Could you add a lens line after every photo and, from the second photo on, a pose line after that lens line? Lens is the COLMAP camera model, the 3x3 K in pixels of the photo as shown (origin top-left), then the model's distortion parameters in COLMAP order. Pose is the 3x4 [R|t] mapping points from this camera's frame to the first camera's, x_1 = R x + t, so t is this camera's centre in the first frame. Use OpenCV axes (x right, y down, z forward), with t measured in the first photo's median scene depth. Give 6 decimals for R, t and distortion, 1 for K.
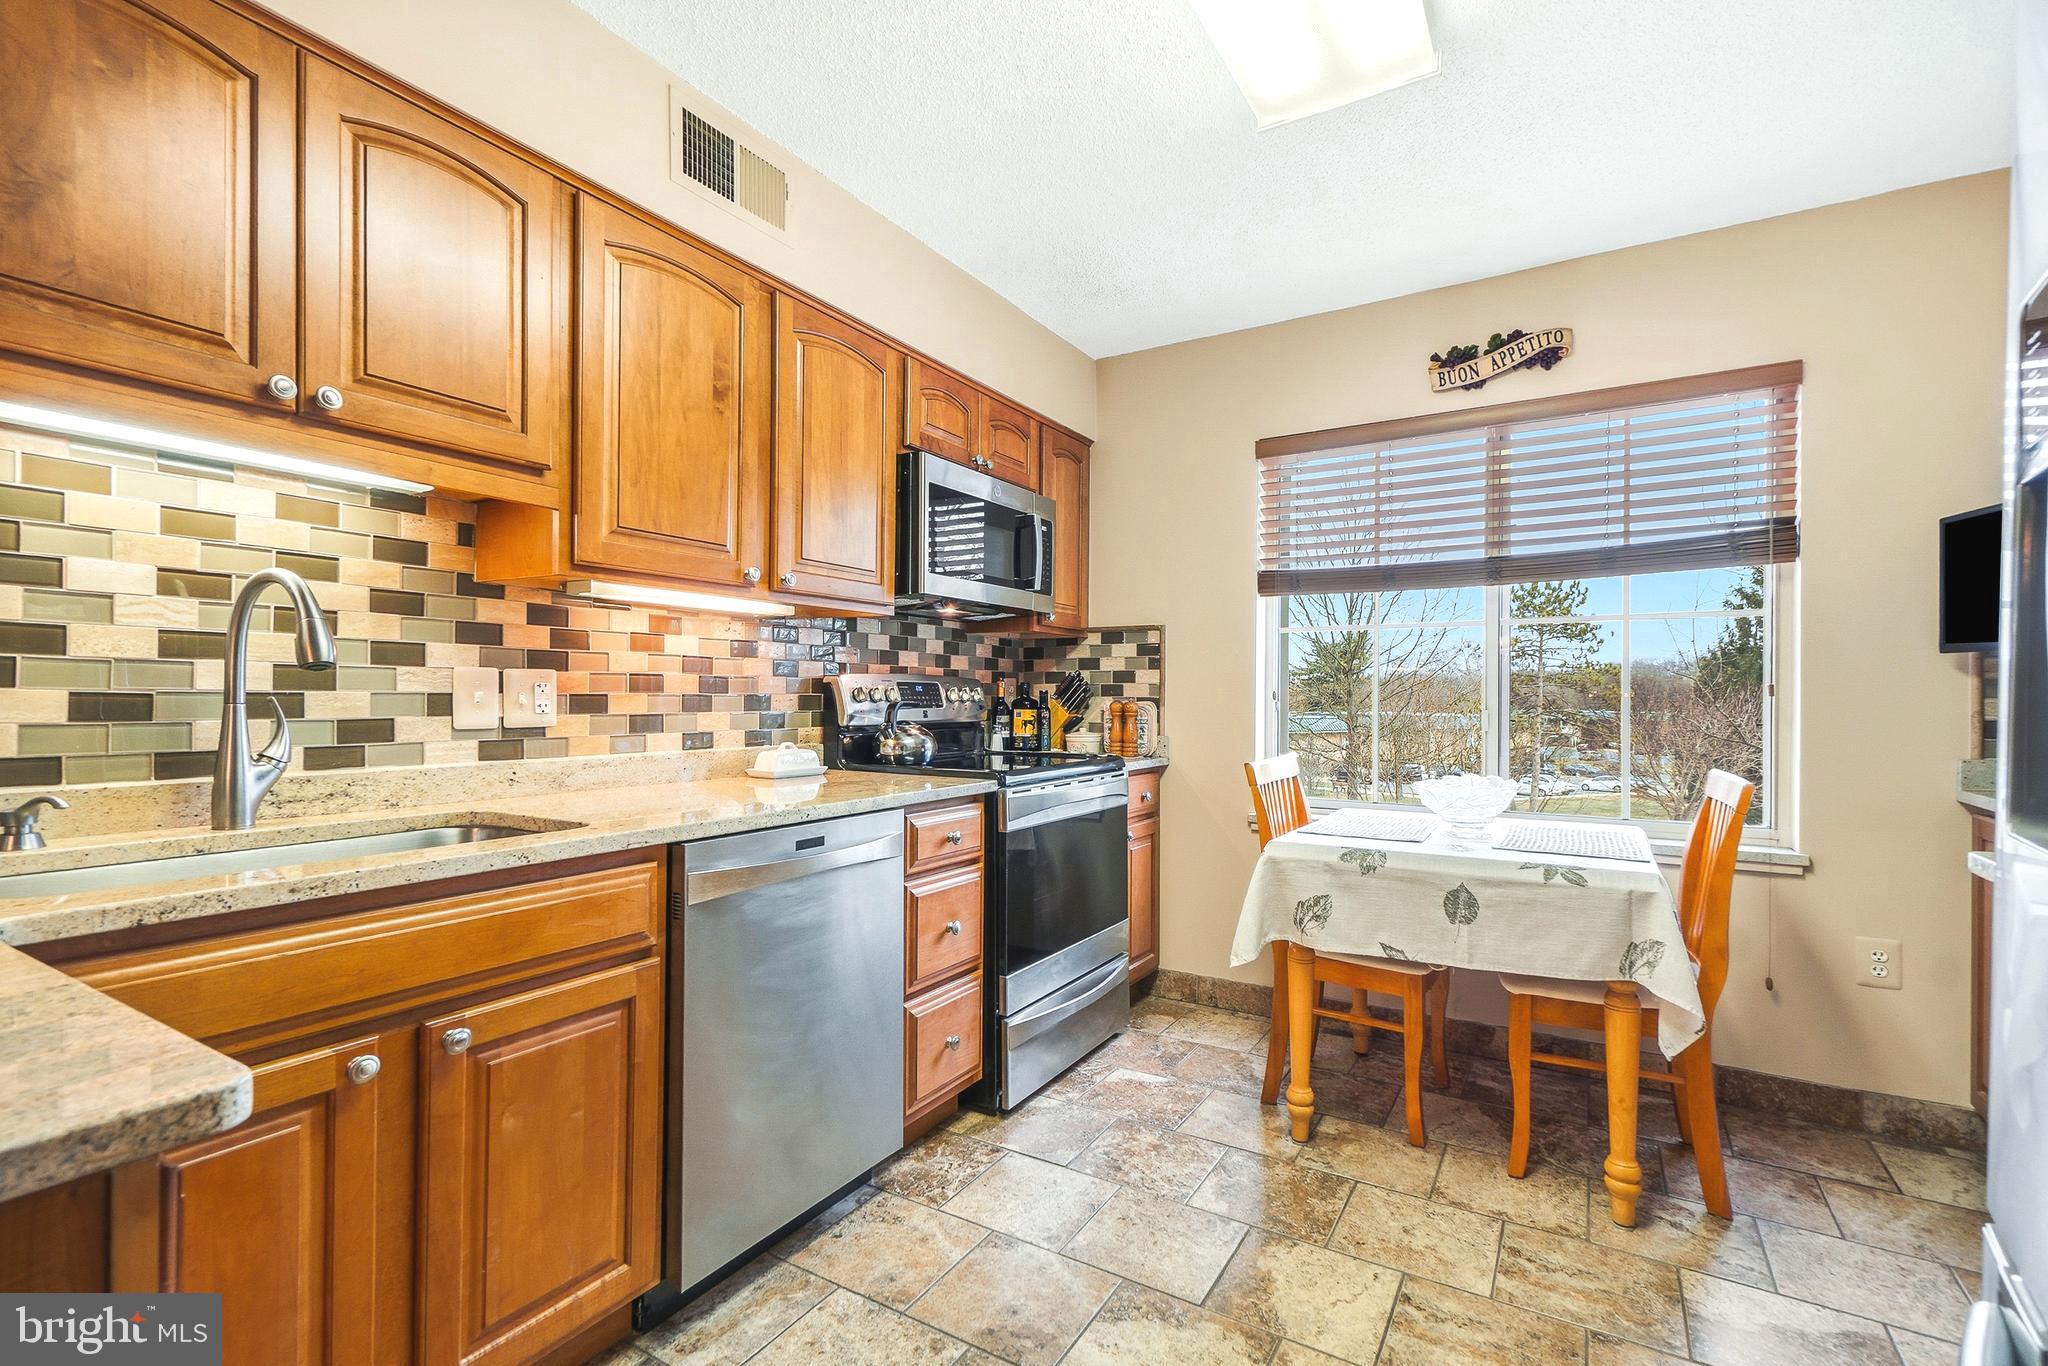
lens RADIAL K [[931.3, 0, 1026.2], [0, 931.3, 696.7], [0, 0, 1]] dist [0.007219, -0.001071]
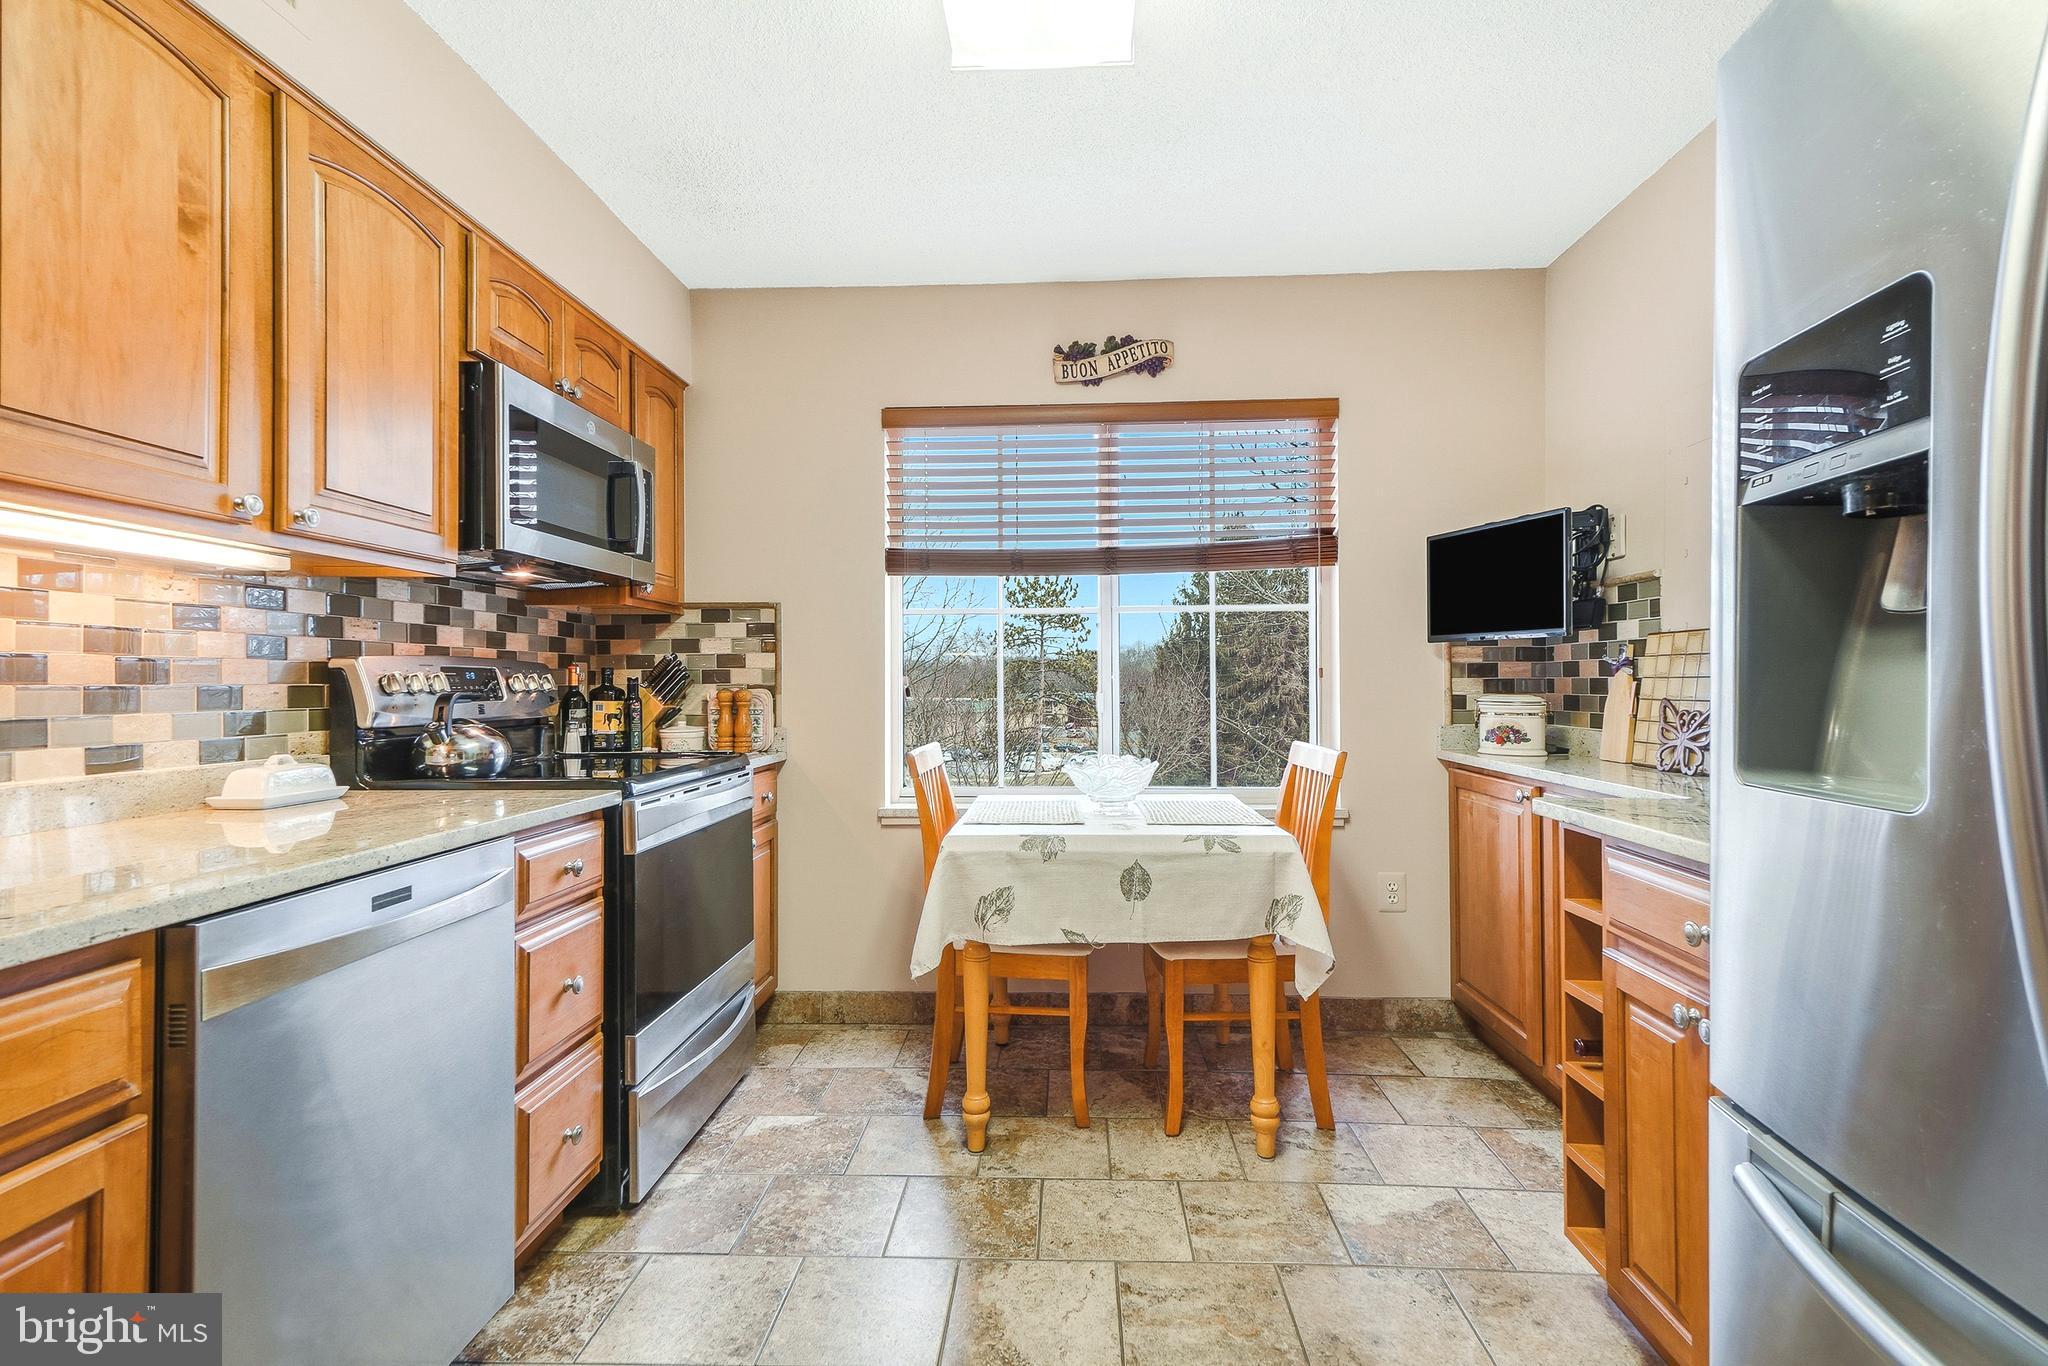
lens RADIAL K [[976.8, 0, 1037.1], [0, 976.8, 675.6], [0, 0, 1]] dist [0.026250, -0.005152]
pose [[0.873055, -0.006123, 0.487584, -0.137654], [0.010155, 0.999933, -0.005626, 0.000456], [-0.487517, 0.009863, 0.873058, 0.097239]]
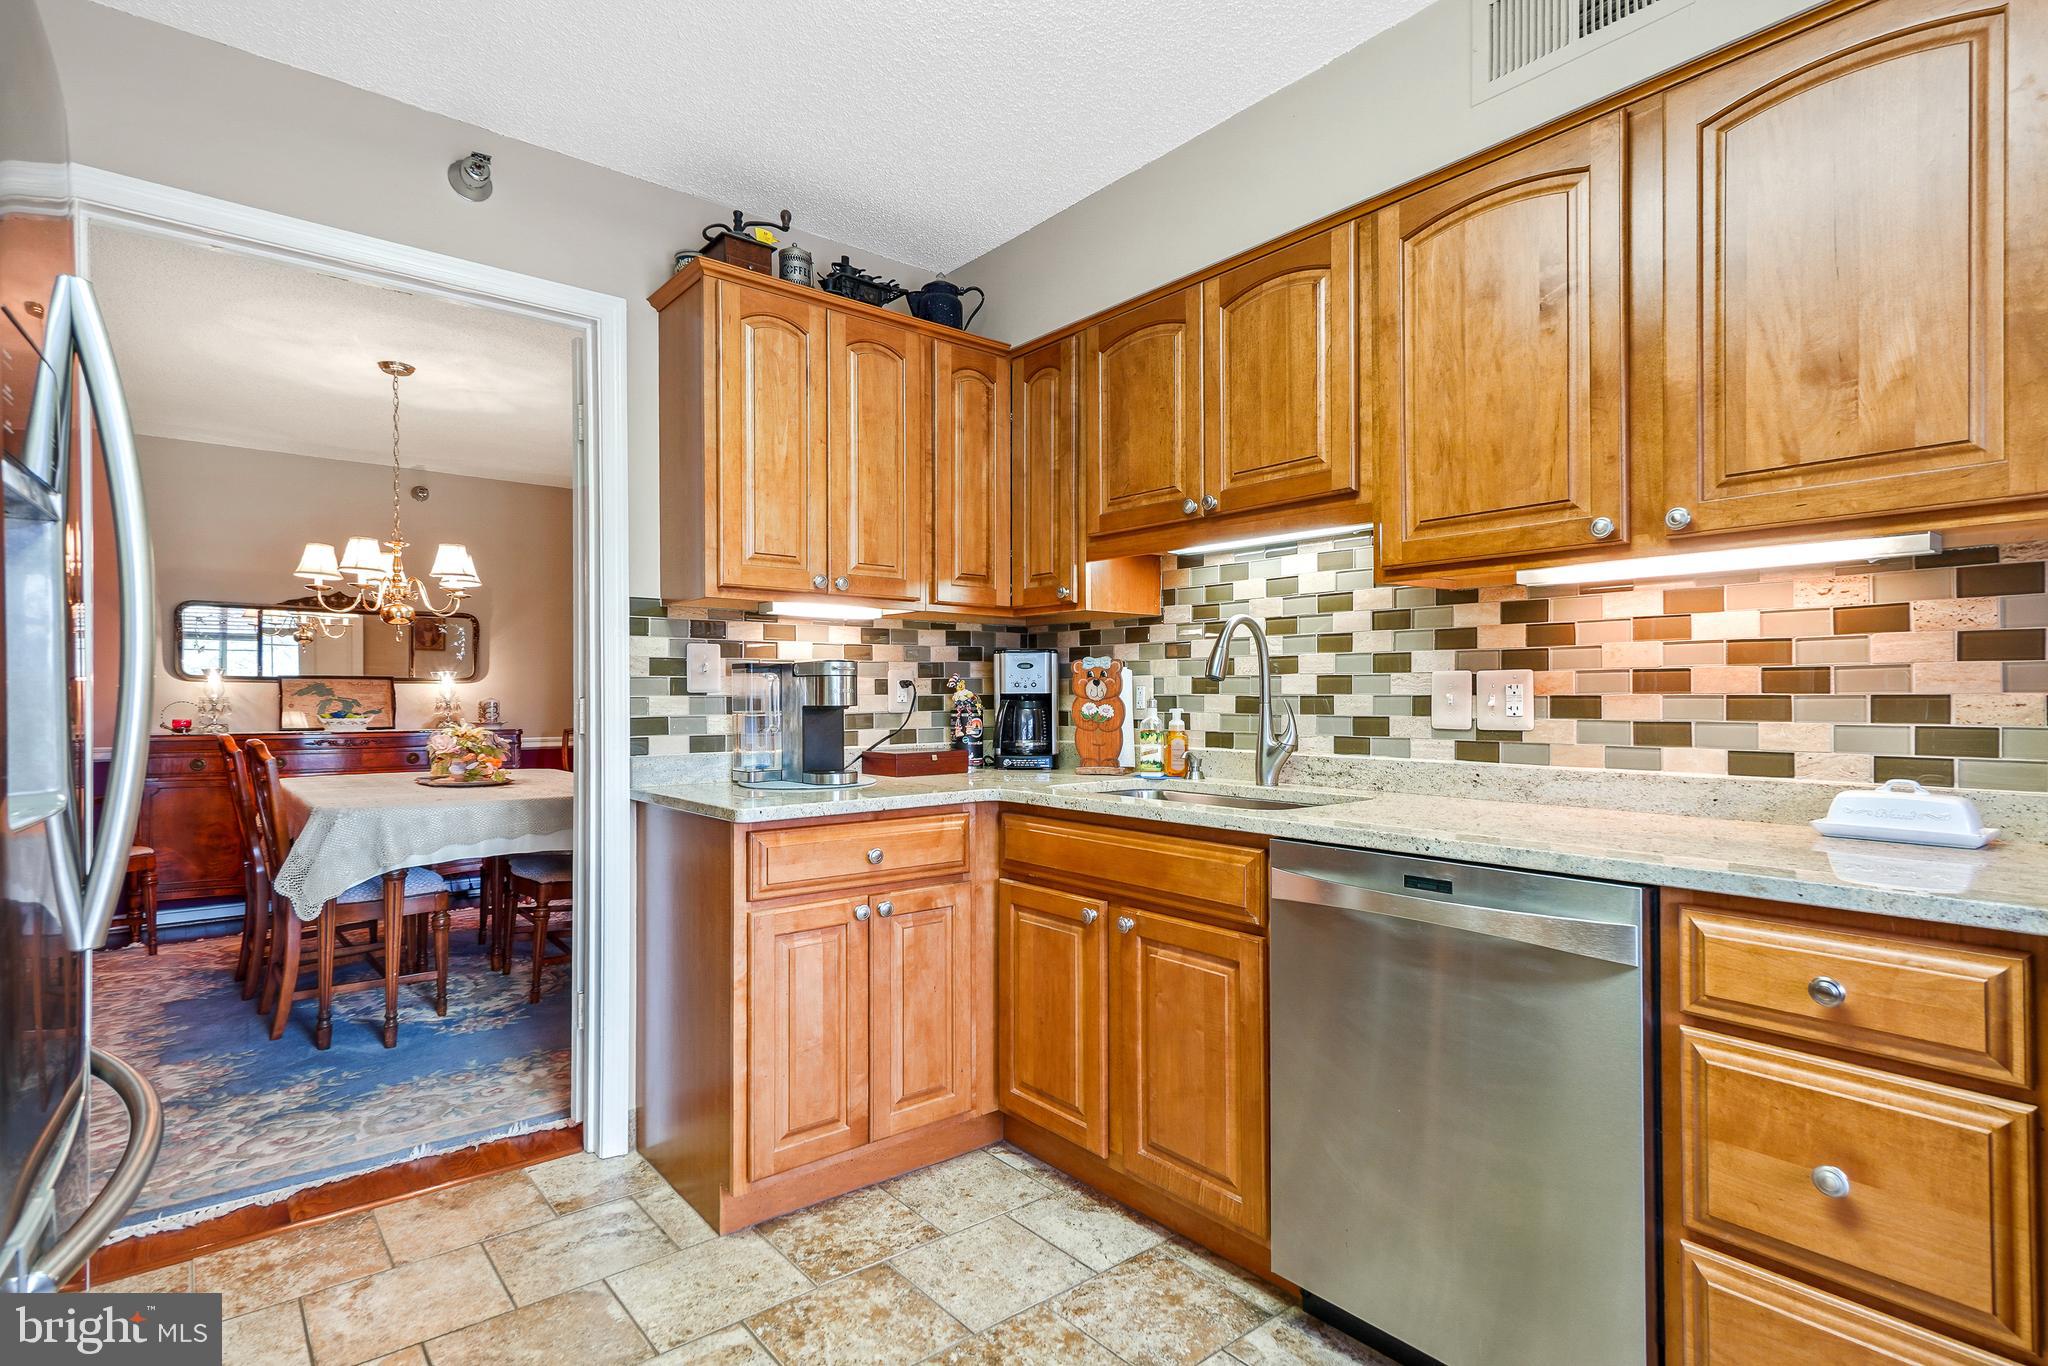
lens RADIAL K [[1042.8, 0, 1024.3], [0, 1042.8, 692.6], [0, 0, 1]] dist [0.037638, -0.005141]
pose [[-0.339041, -0.010404, -0.940714, 0.583689], [-0.002670, 0.999945, -0.010097, 0.005344], [0.940768, -0.000912, -0.339050, 0.796406]]
